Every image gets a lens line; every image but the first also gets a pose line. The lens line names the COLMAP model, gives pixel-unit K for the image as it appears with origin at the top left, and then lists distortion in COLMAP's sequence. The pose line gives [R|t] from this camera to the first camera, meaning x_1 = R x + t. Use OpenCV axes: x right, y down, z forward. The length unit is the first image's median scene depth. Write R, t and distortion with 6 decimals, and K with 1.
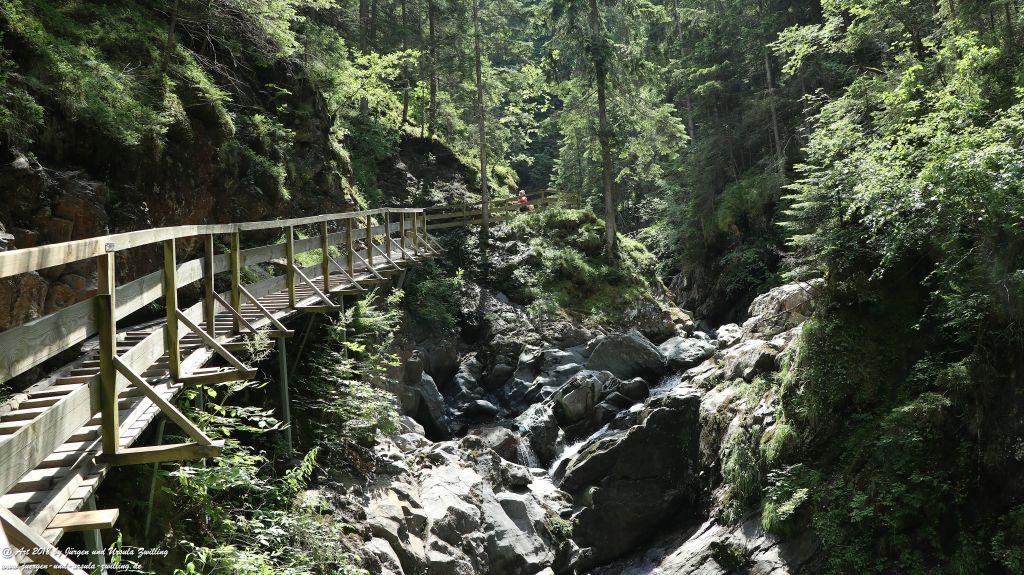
lens RADIAL K [[856.3, 0, 515.7], [0, 856.3, 293.6], [0, 0, 1]] dist [-0.149599, 0.105665]
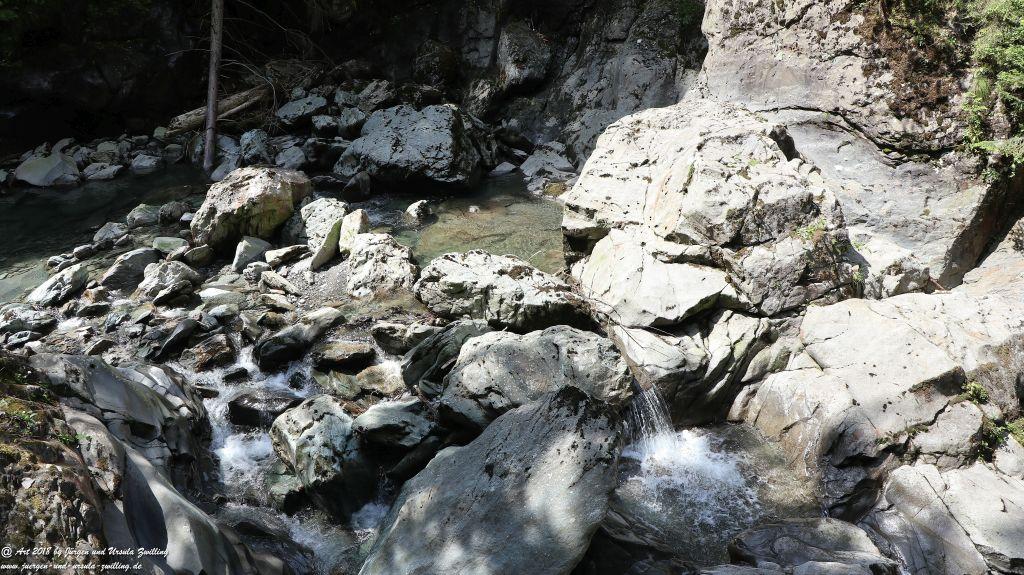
lens RADIAL K [[856.3, 0, 514.9], [0, 856.3, 295.3], [0, 0, 1]] dist [-0.149599, 0.105665]
pose [[0.059414, -0.393728, 0.917305, -0.176797], [-0.017865, 0.918361, 0.395339, -0.149818], [-0.998074, -0.039877, 0.047530, 1.355566]]
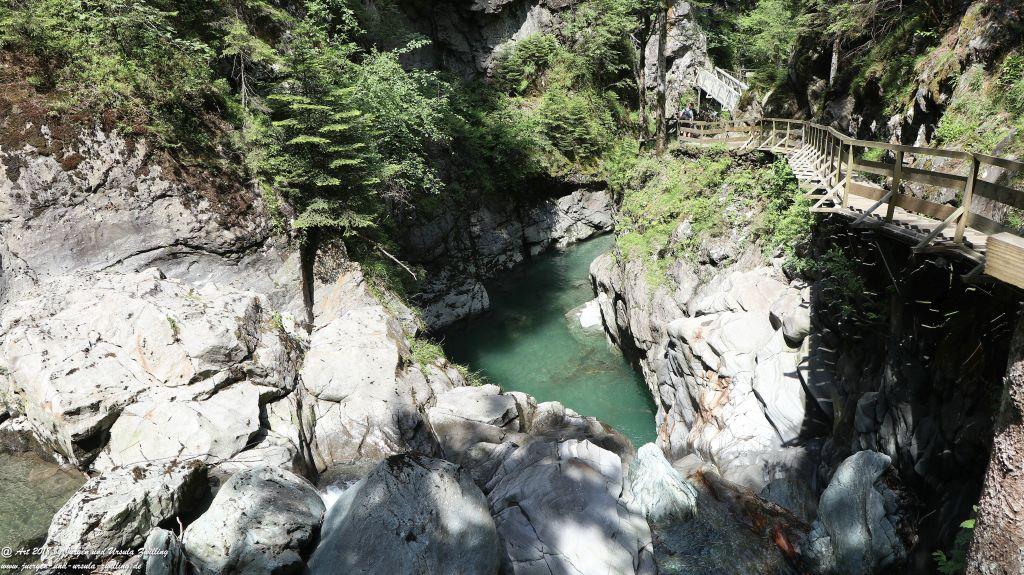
lens RADIAL K [[856.3, 0, 519.6], [0, 856.3, 287.0], [0, 0, 1]] dist [-0.149599, 0.105665]
pose [[-0.971454, -0.025060, 0.235900, -0.022893], [0.050530, 0.949727, 0.308976, -0.215554], [-0.231783, 0.312076, -0.921350, 1.794052]]
